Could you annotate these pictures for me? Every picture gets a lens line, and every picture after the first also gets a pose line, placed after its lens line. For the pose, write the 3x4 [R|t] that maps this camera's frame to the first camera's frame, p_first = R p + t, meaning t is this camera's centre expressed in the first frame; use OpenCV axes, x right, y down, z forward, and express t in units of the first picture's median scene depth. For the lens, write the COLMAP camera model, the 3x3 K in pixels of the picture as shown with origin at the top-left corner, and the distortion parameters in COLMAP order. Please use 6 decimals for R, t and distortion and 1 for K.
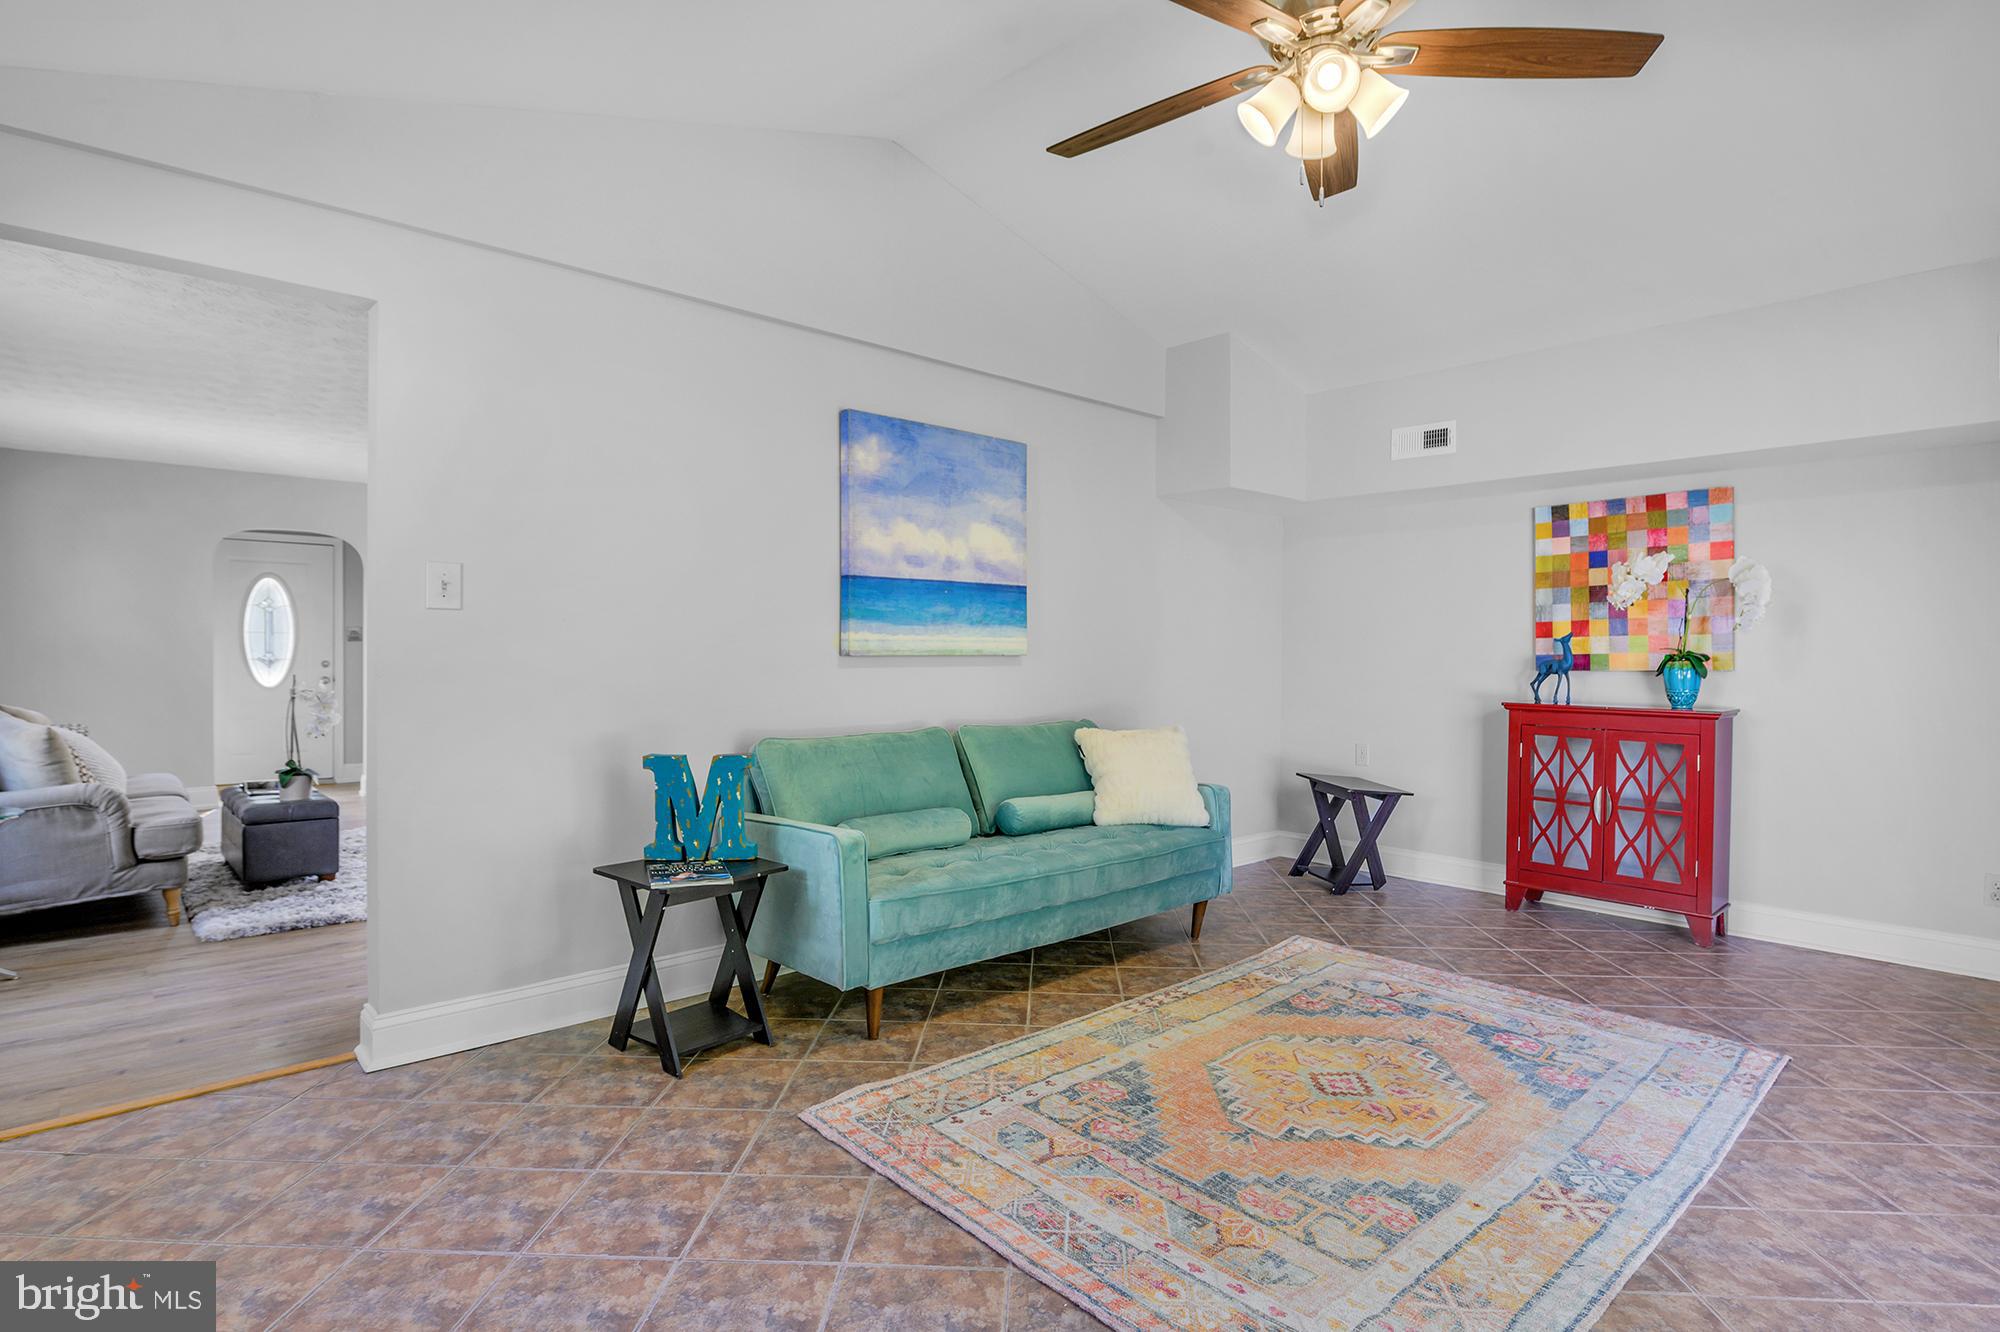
lens RADIAL K [[1008.9, 0, 994.0], [0, 1008.9, 666.8], [0, 0, 1]] dist [-0.004954, -0.001187]
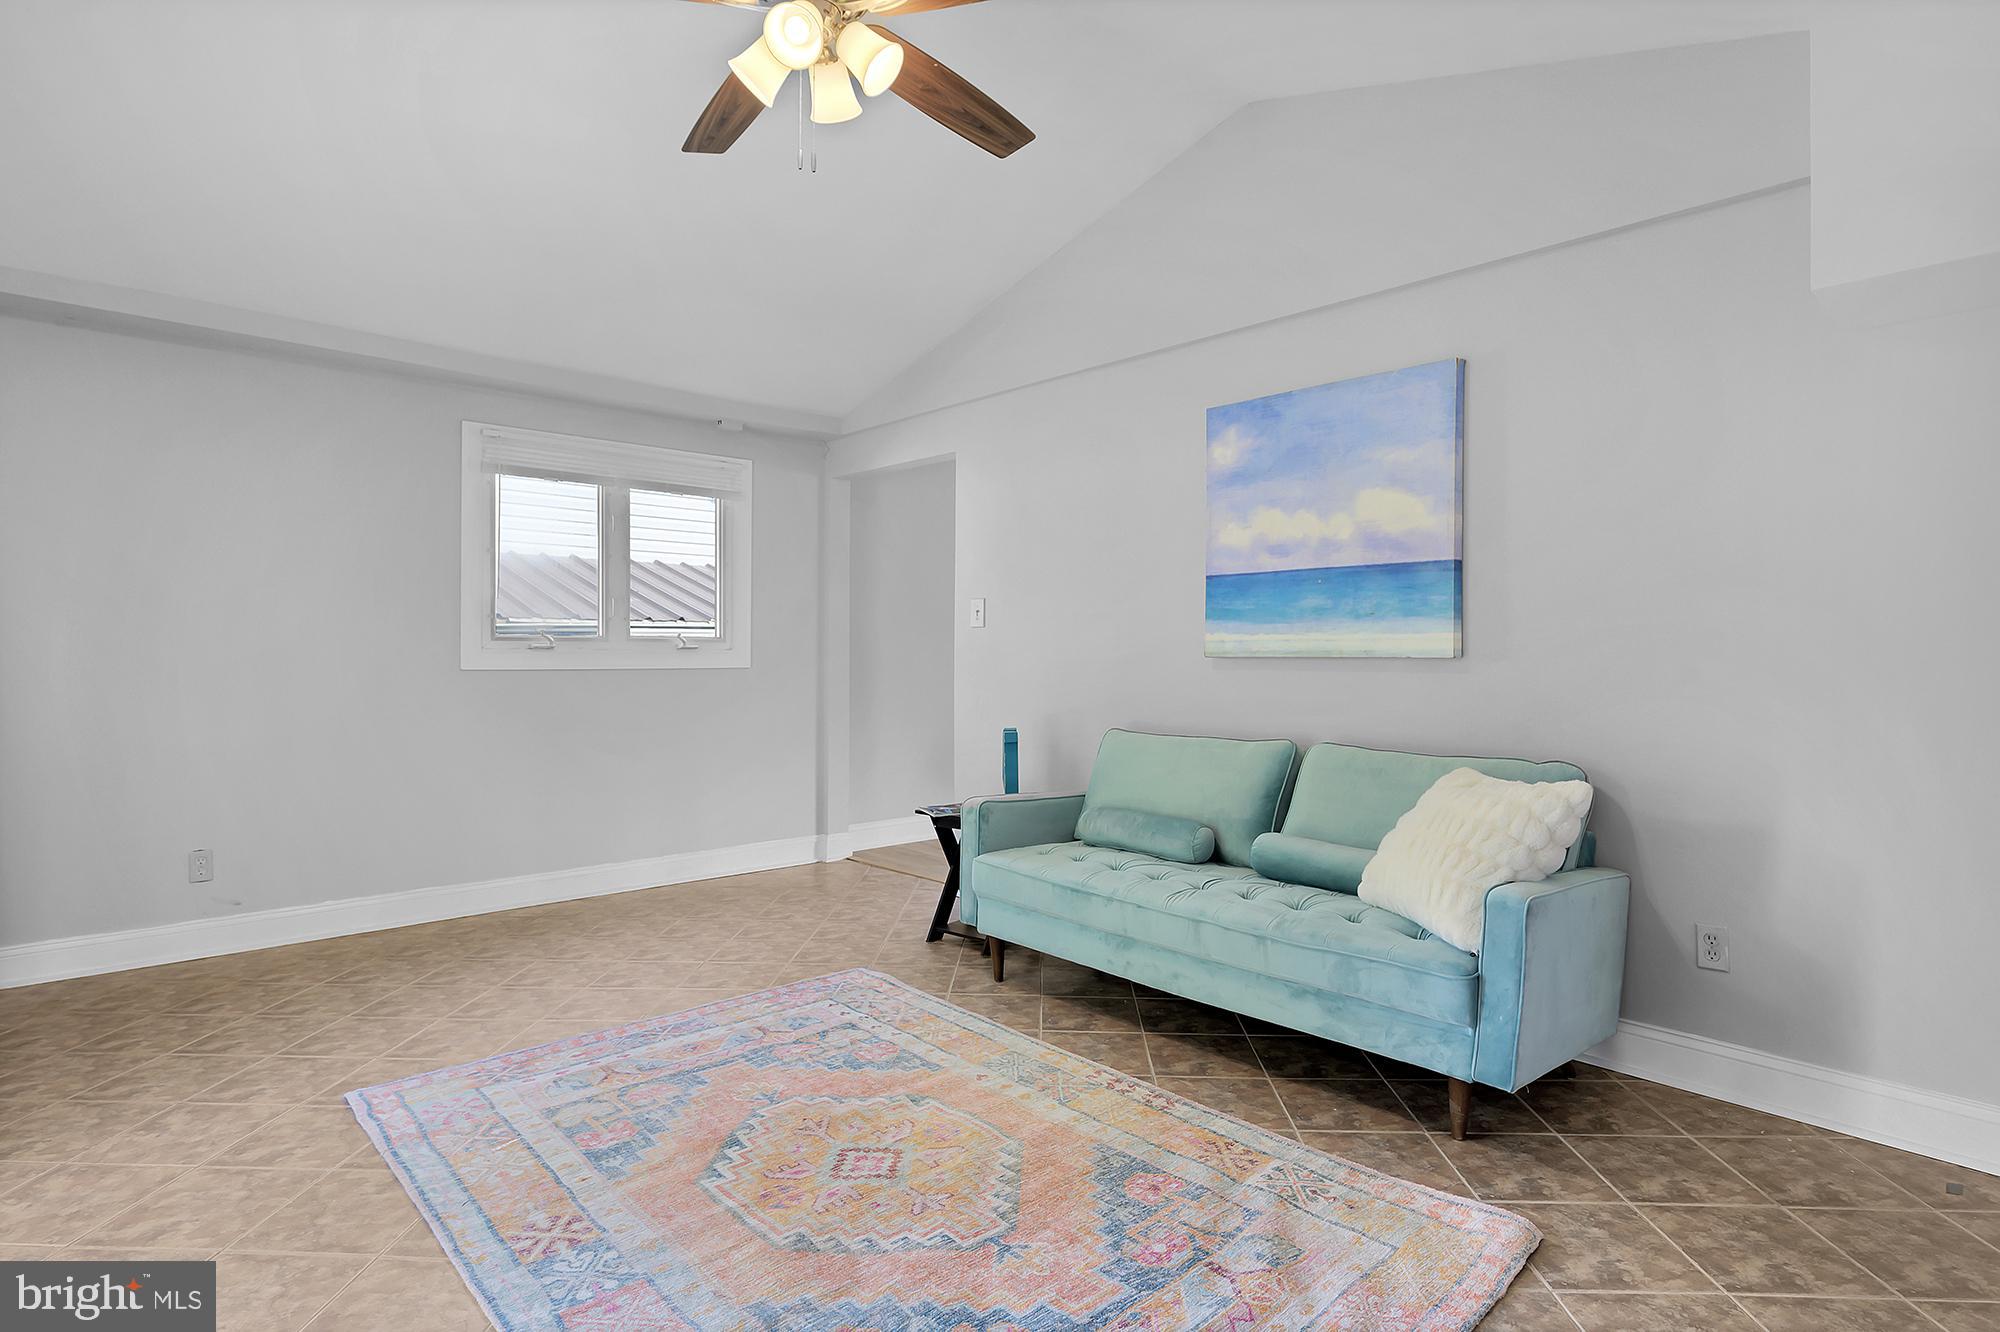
lens RADIAL K [[1008.9, 0, 990.9], [0, 1008.9, 663.7], [0, 0, 1]] dist [-0.004954, -0.001187]
pose [[0.018278, 0.004219, -0.999824, 0.843712], [-0.020234, 0.999788, 0.003849, -0.004093], [0.999628, 0.020160, 0.018360, 0.770788]]
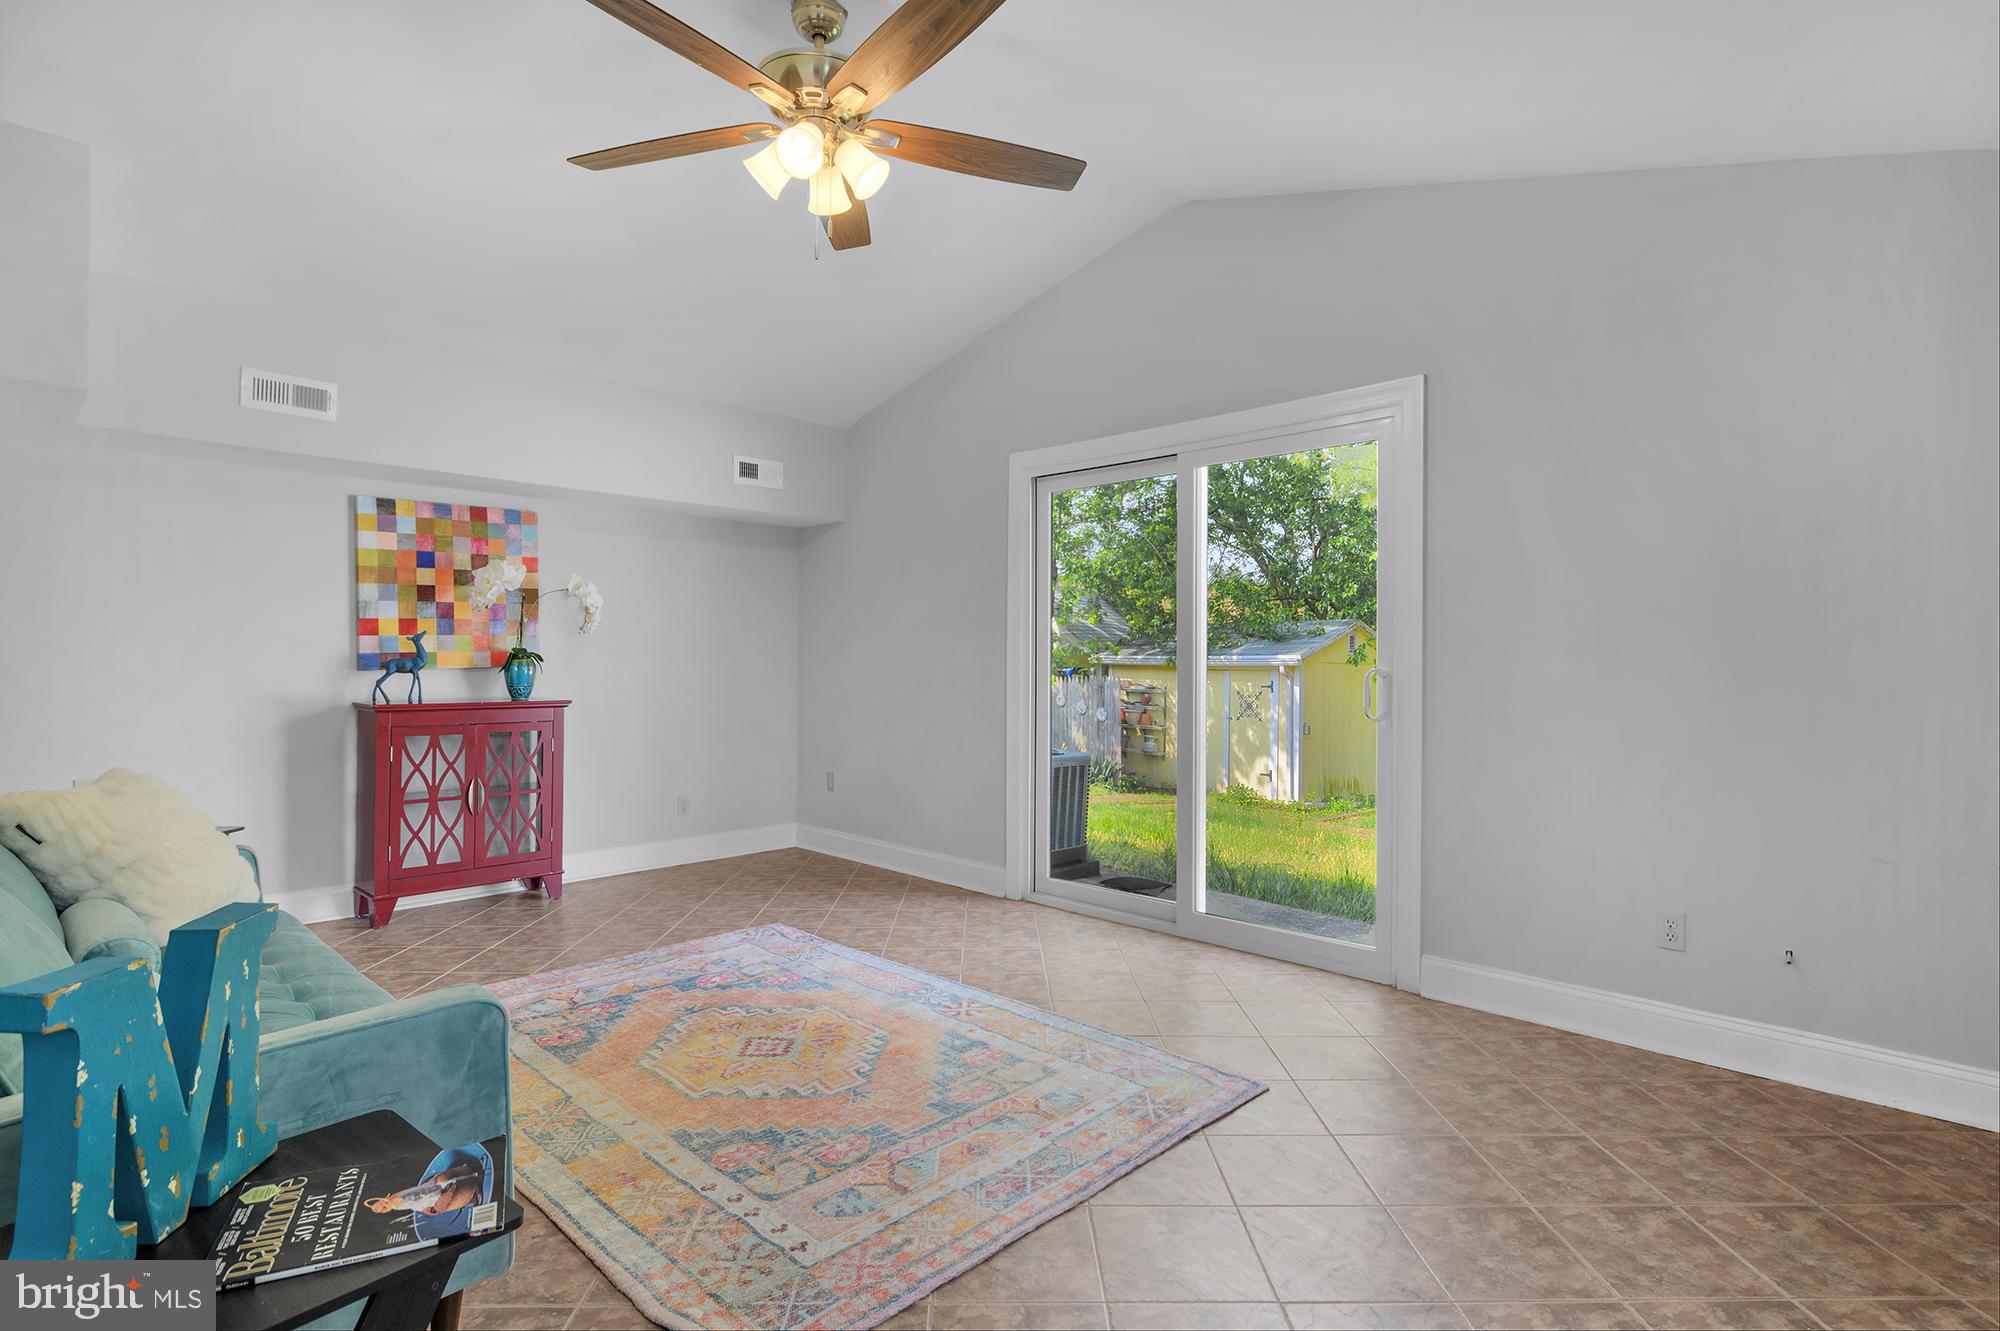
lens RADIAL K [[1008.9, 0, 1007.0], [0, 1008.9, 653.5], [0, 0, 1]] dist [-0.004954, -0.001187]
pose [[-0.082642, -0.003097, 0.996575, -0.549730], [0.010006, 0.999942, 0.003937, -0.011469], [-0.996529, 0.010297, -0.082606, 0.590169]]
